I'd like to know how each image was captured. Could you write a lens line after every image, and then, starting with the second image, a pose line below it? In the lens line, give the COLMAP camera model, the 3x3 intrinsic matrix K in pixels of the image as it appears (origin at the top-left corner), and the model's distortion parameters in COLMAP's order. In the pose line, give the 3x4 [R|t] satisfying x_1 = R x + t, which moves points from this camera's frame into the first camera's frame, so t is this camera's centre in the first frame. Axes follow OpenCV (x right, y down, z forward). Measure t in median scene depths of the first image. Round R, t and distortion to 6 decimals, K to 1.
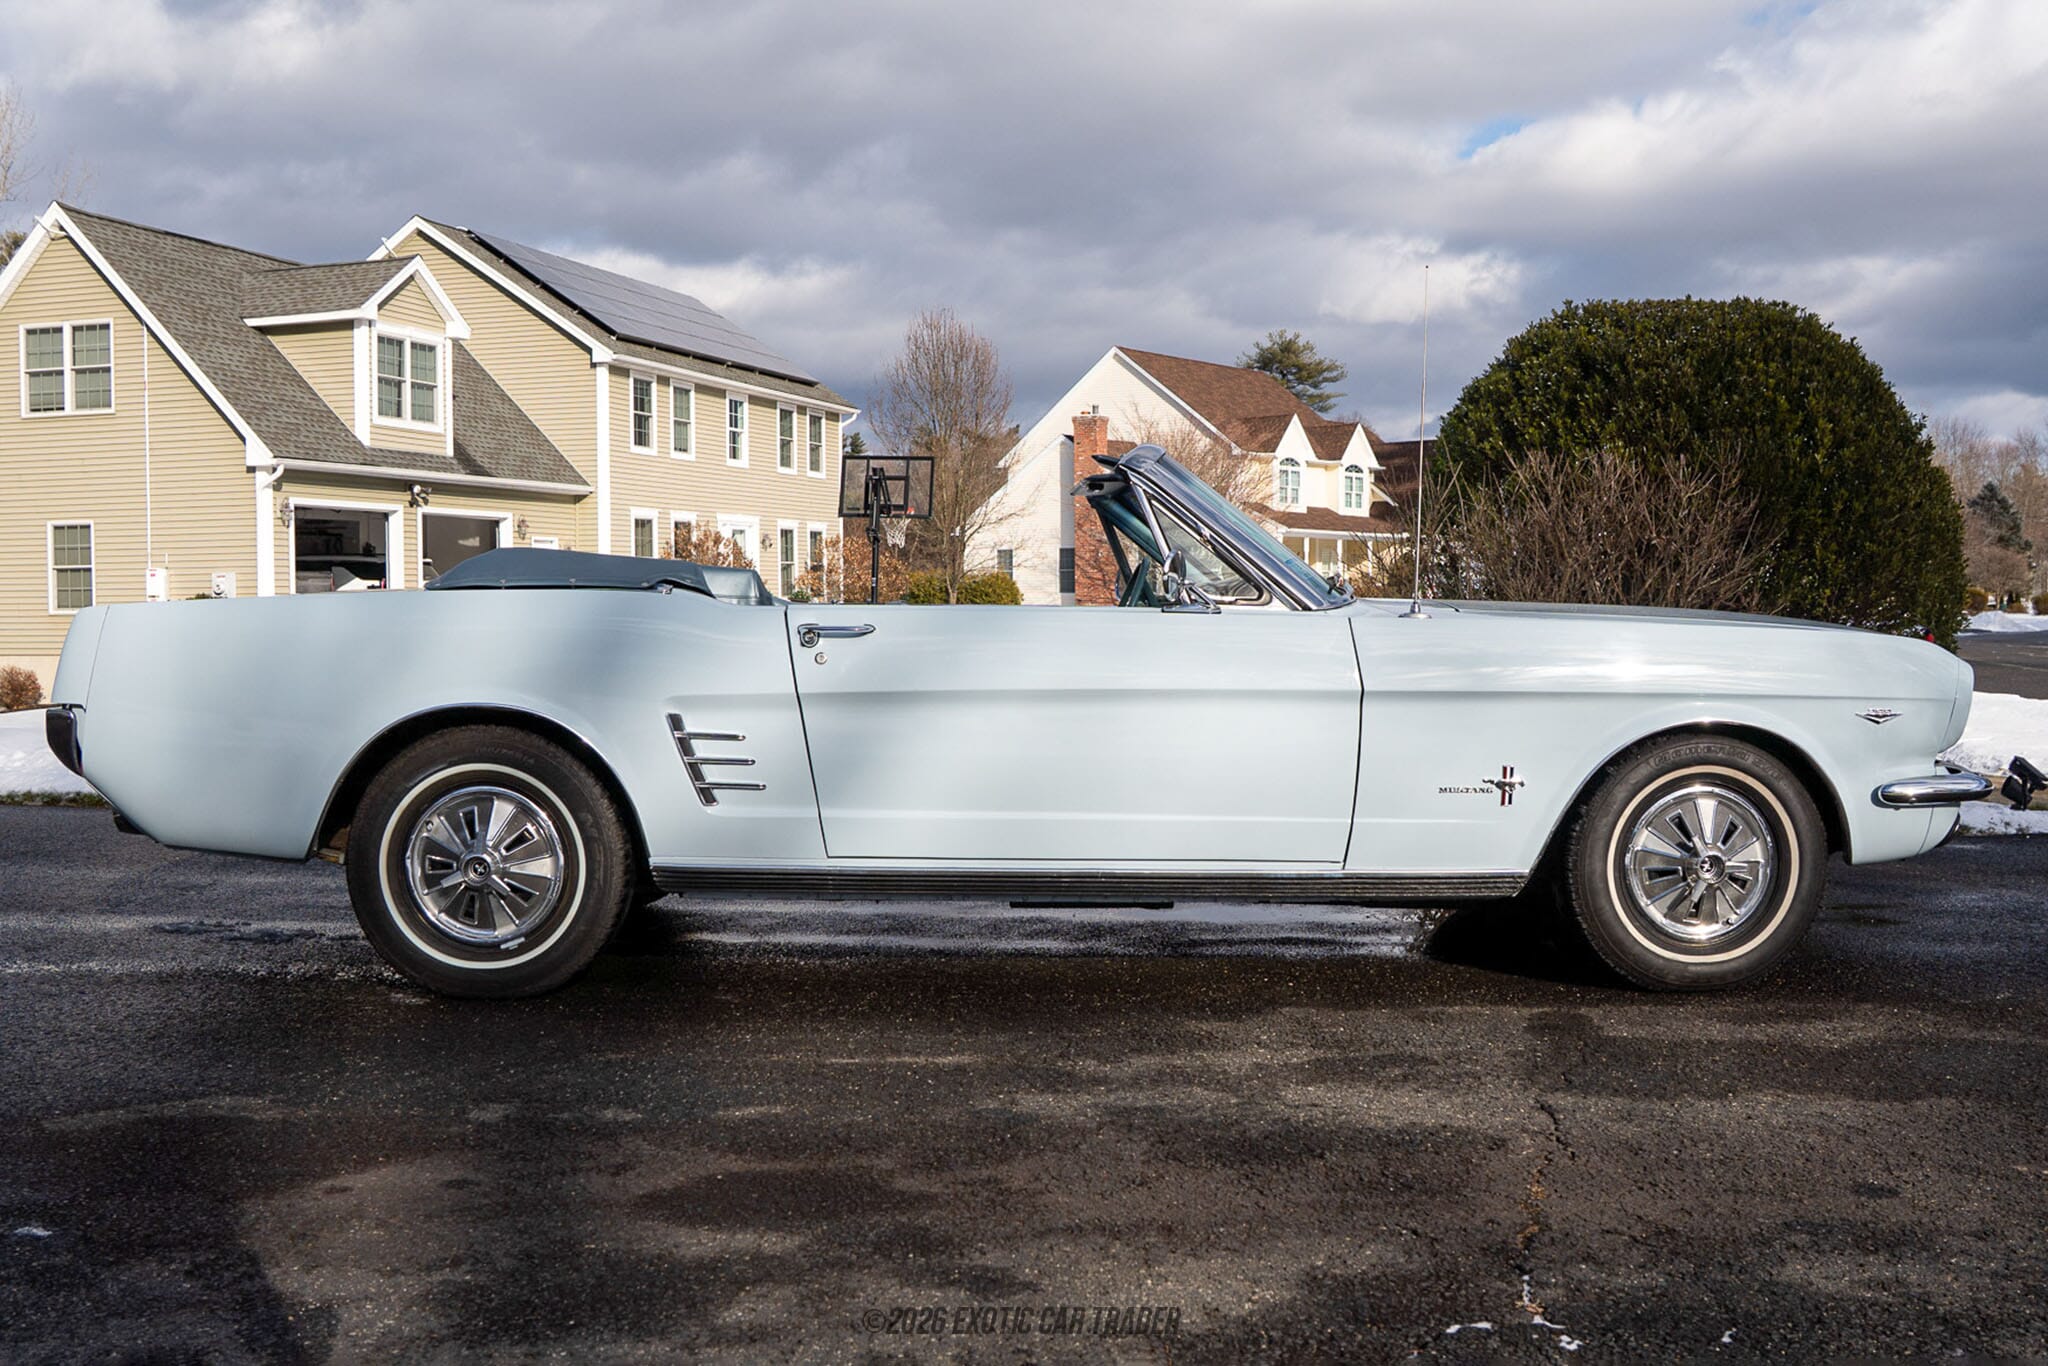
lens RADIAL K [[1620.9, 0, 1029.8], [0, 1620.9, 700.6], [0, 0, 1]] dist [-0.098432, 0.056642]
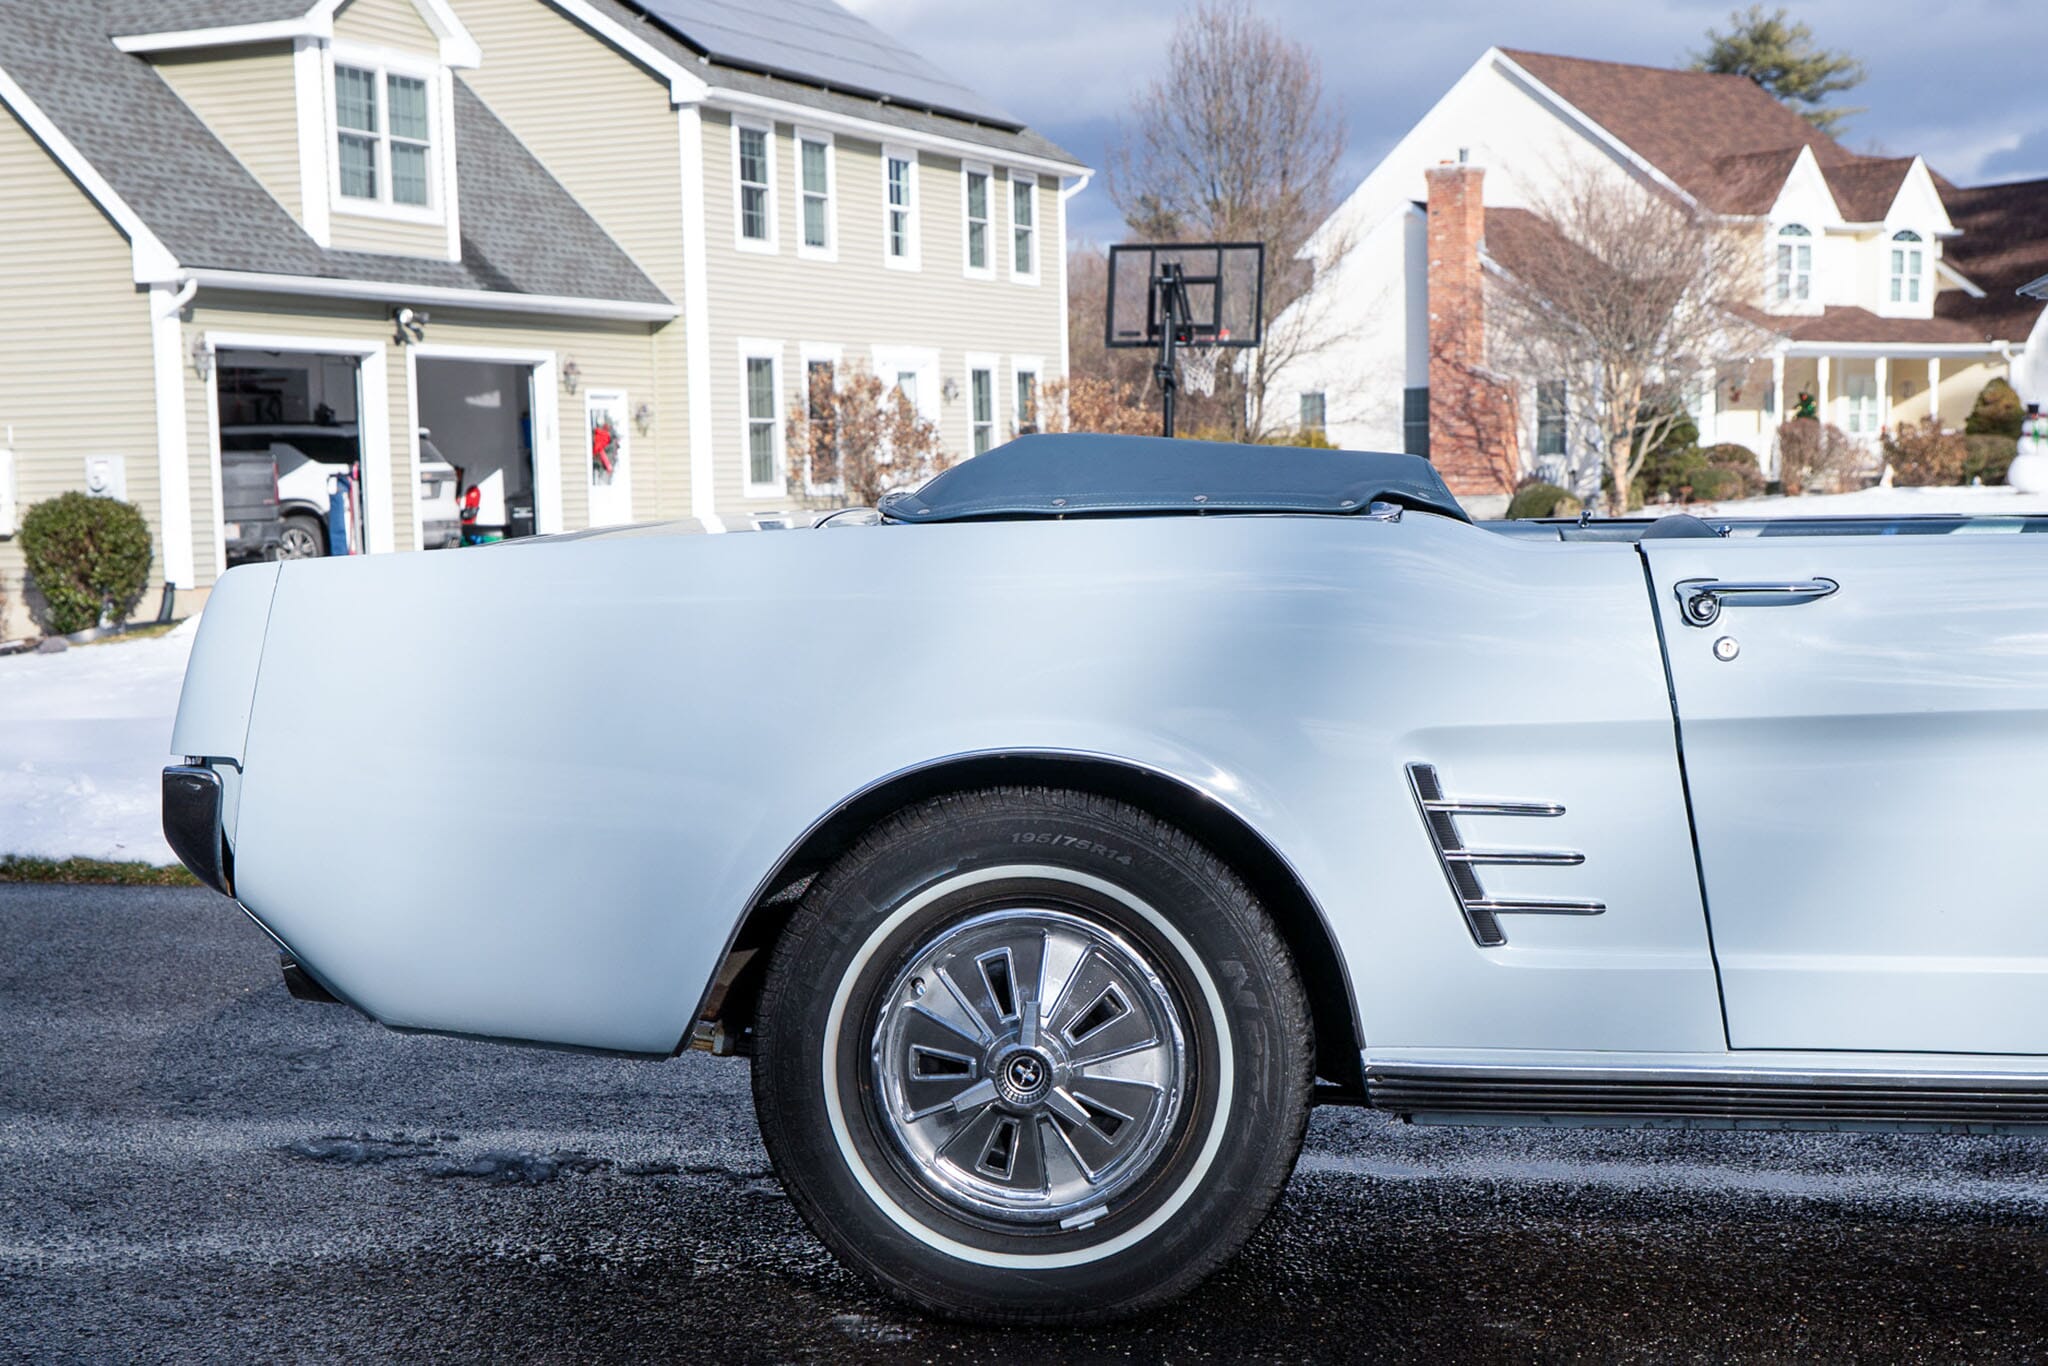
lens RADIAL K [[2582.7, 0, 1032.9], [0, 2582.7, 726.4], [0, 0, 1]] dist [0.079915, 0.000000]
pose [[0.993148, -0.010436, -0.116394, -0.101620], [0.014424, 0.999335, 0.033476, -0.013189], [0.115968, -0.034925, 0.992639, 0.079955]]
